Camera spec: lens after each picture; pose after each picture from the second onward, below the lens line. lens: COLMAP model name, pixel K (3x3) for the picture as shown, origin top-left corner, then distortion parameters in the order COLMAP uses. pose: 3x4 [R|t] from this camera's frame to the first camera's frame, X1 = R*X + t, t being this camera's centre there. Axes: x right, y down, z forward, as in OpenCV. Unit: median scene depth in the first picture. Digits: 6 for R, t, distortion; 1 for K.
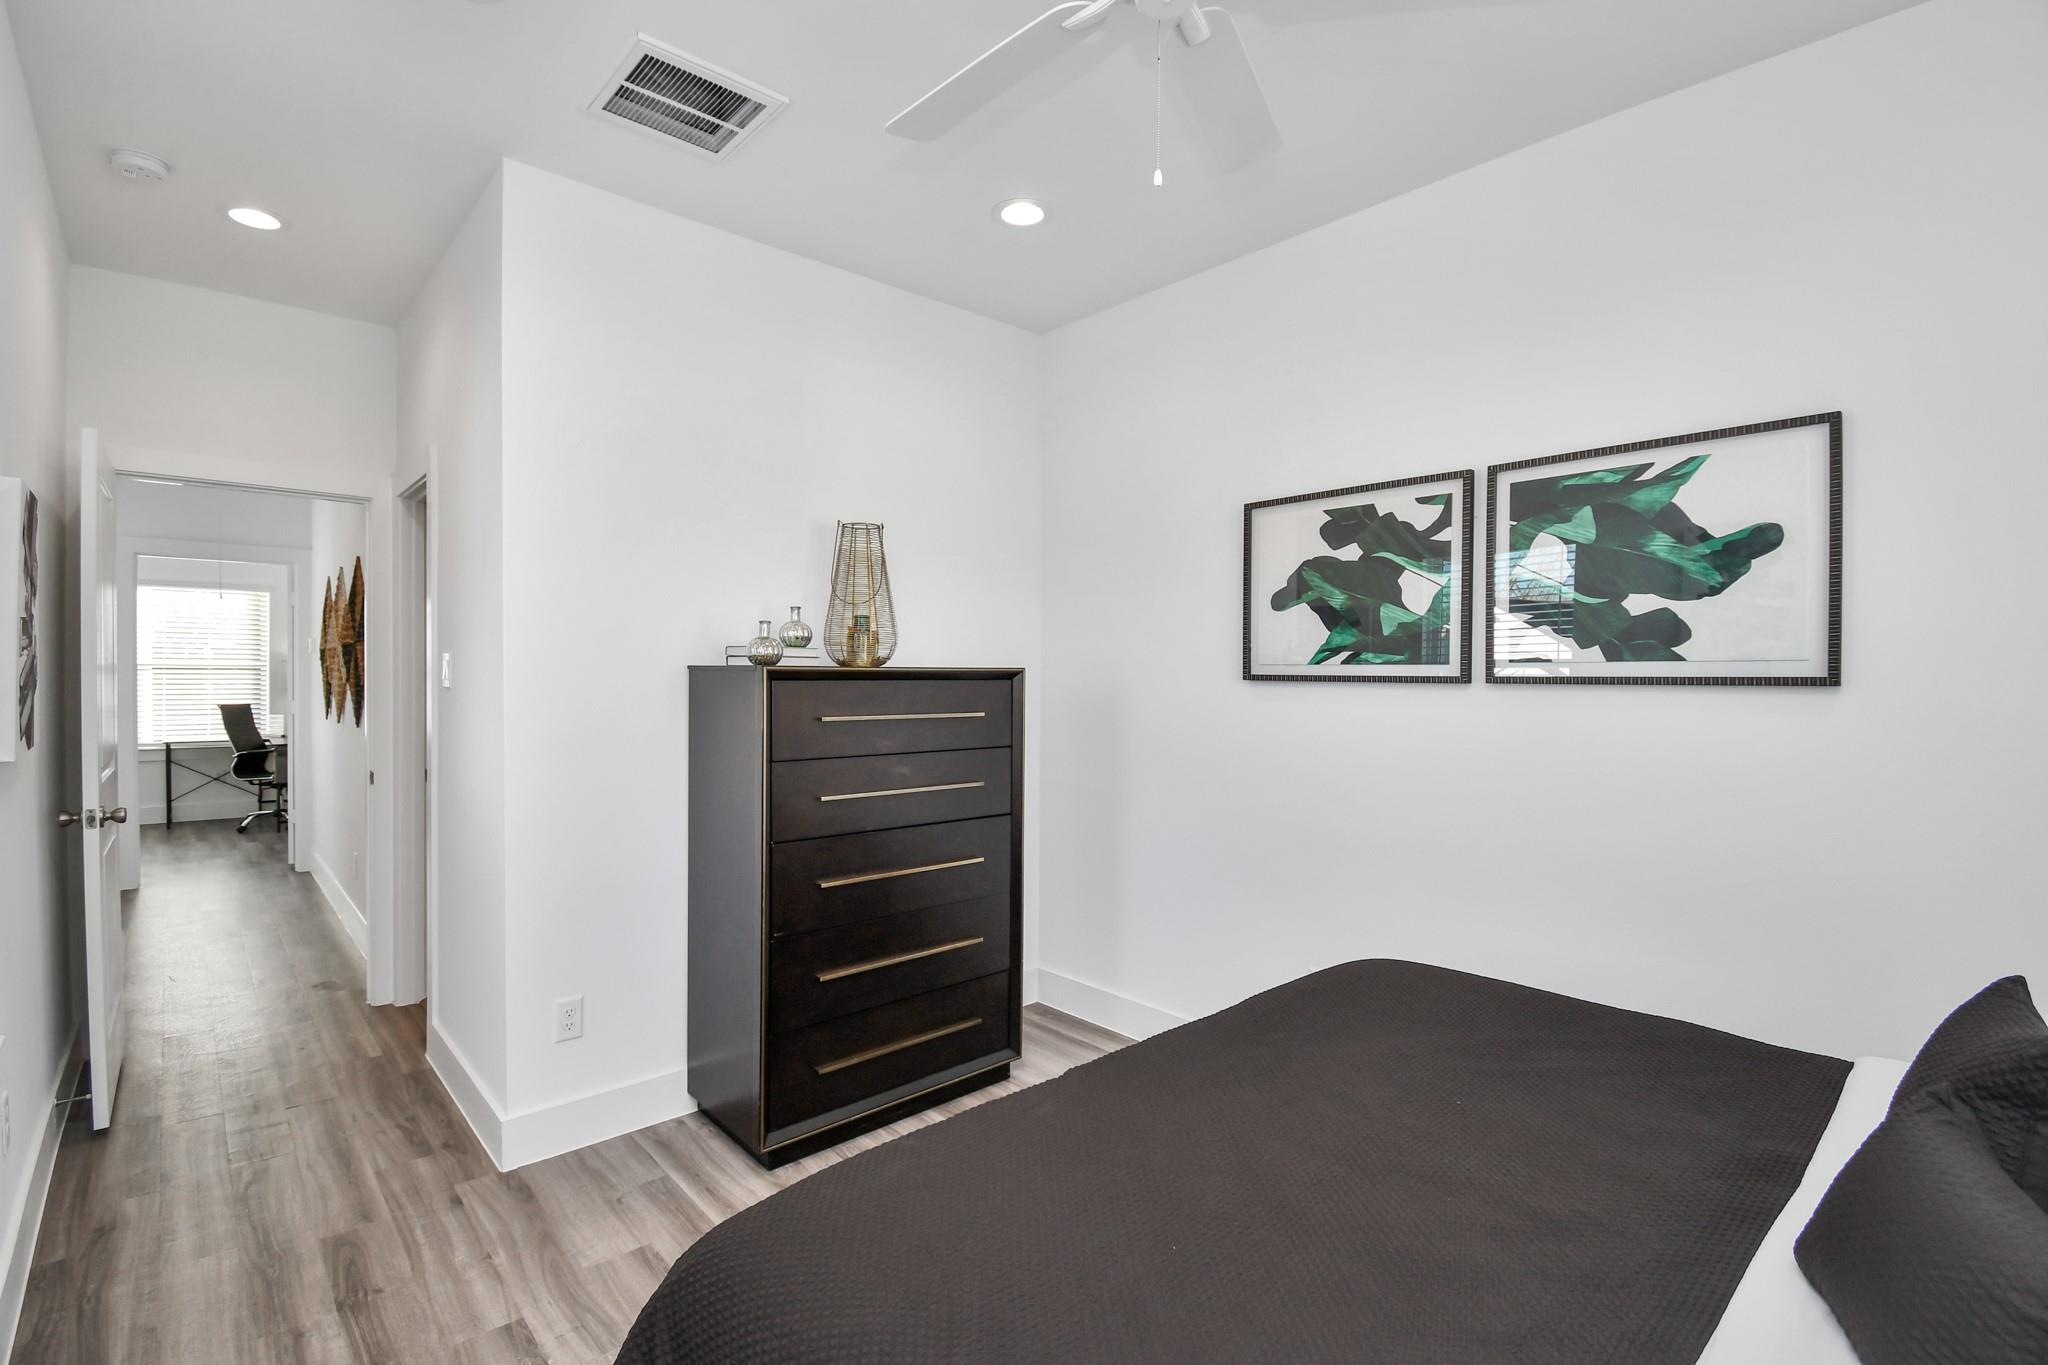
lens RADIAL K [[900.4, 0, 1020.9], [0, 900.4, 689.8], [0, 0, 1]] dist [0.018192, -0.023489]
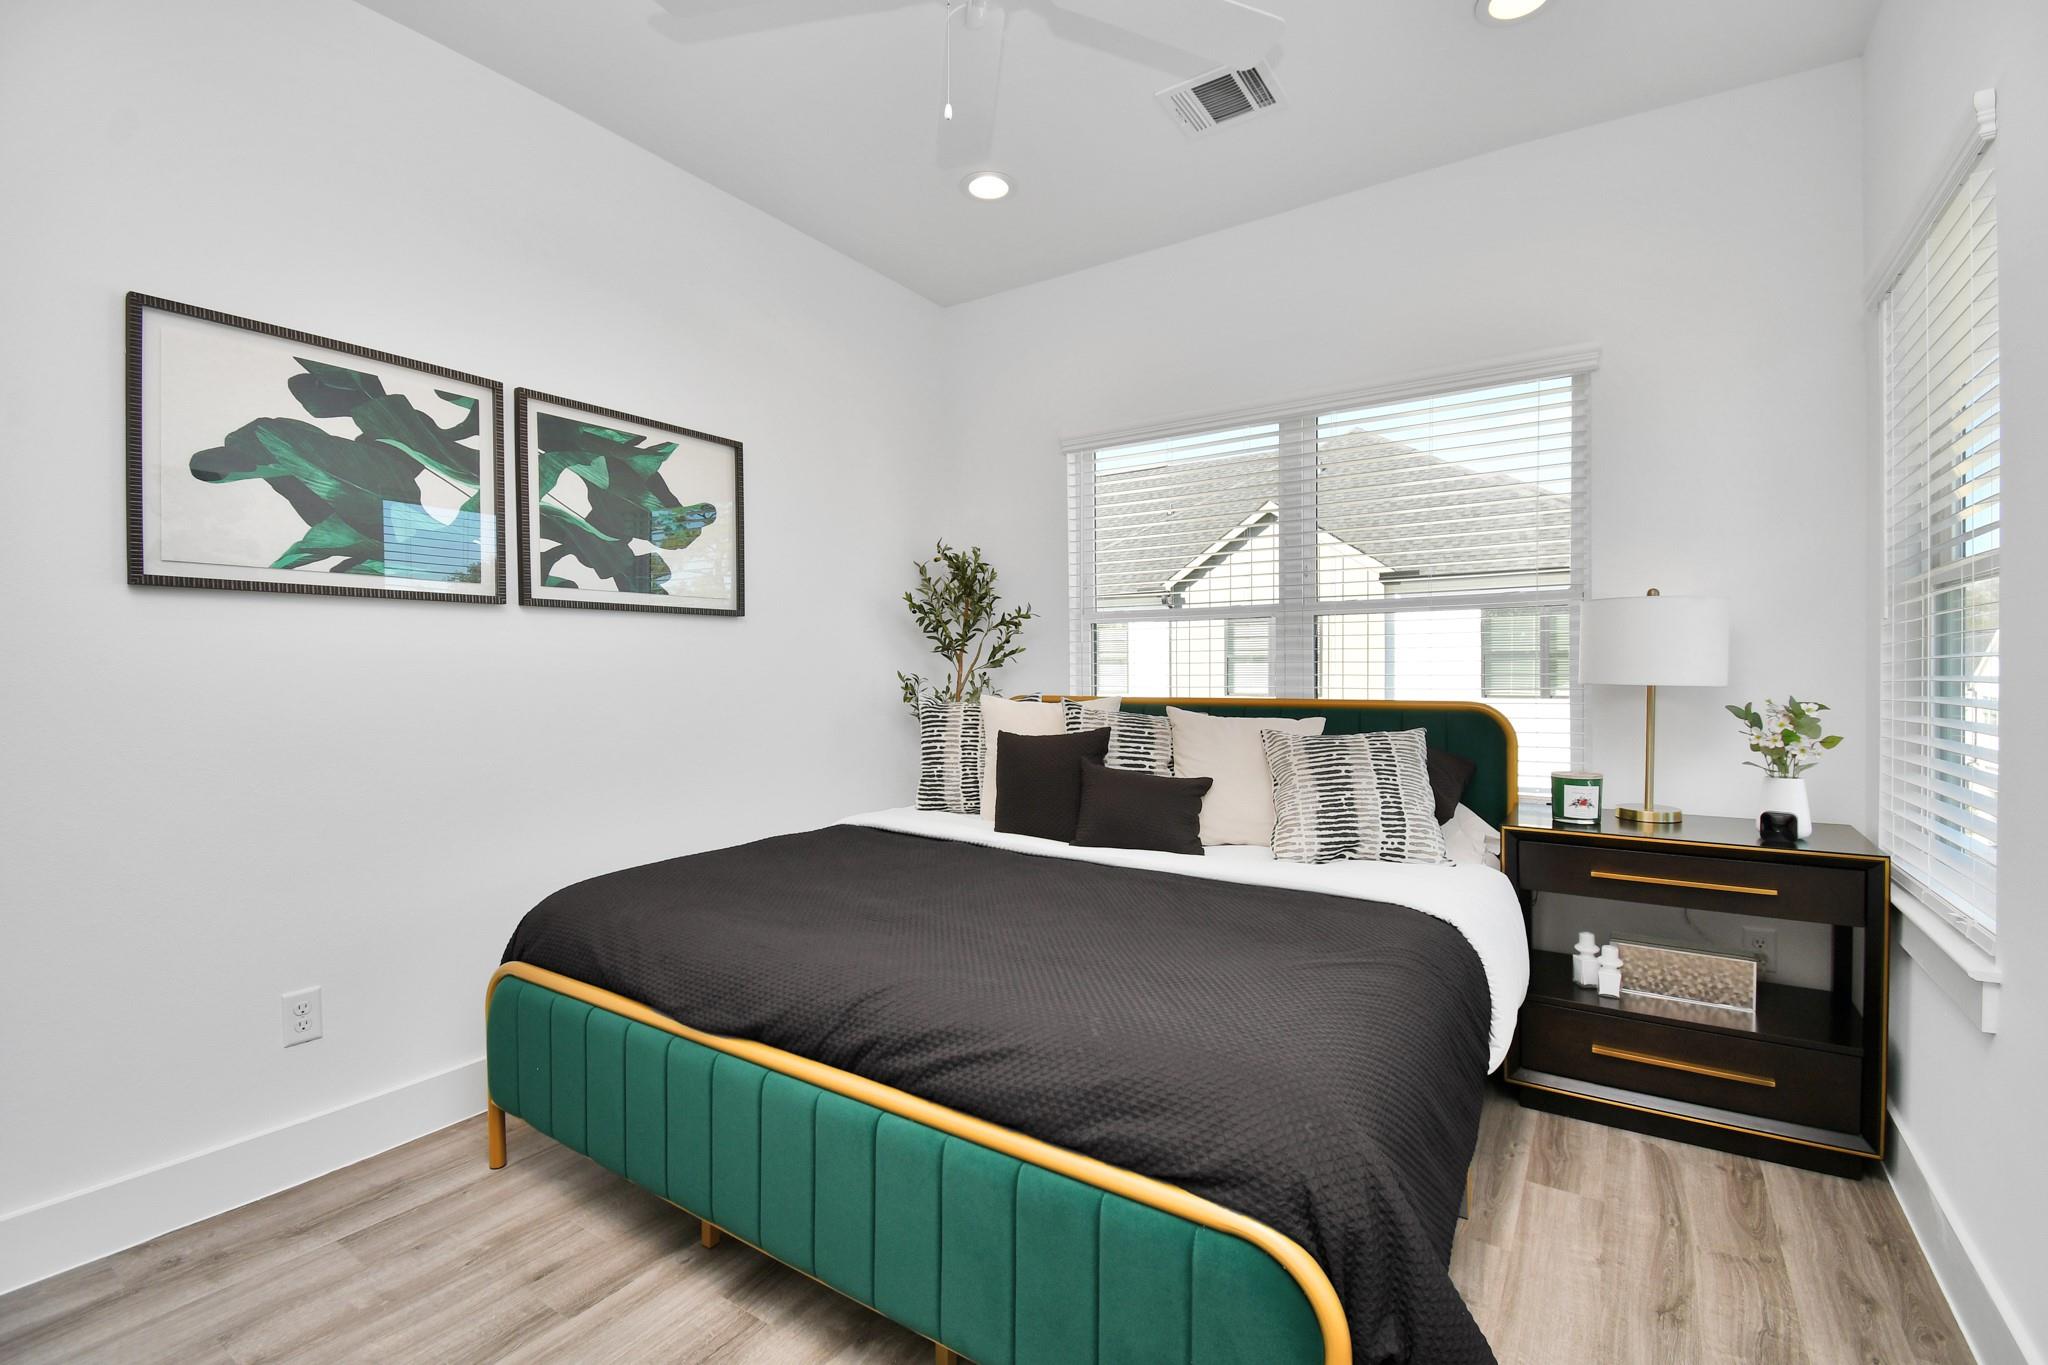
lens RADIAL K [[900.4, 0, 1020.9], [0, 900.4, 689.8], [0, 0, 1]] dist [0.018192, -0.023489]
pose [[-0.248902, -0.038599, 0.967759, -0.582383], [0.007729, 0.999095, 0.041836, 0.047951], [-0.968498, 0.017893, -0.248379, 0.693548]]
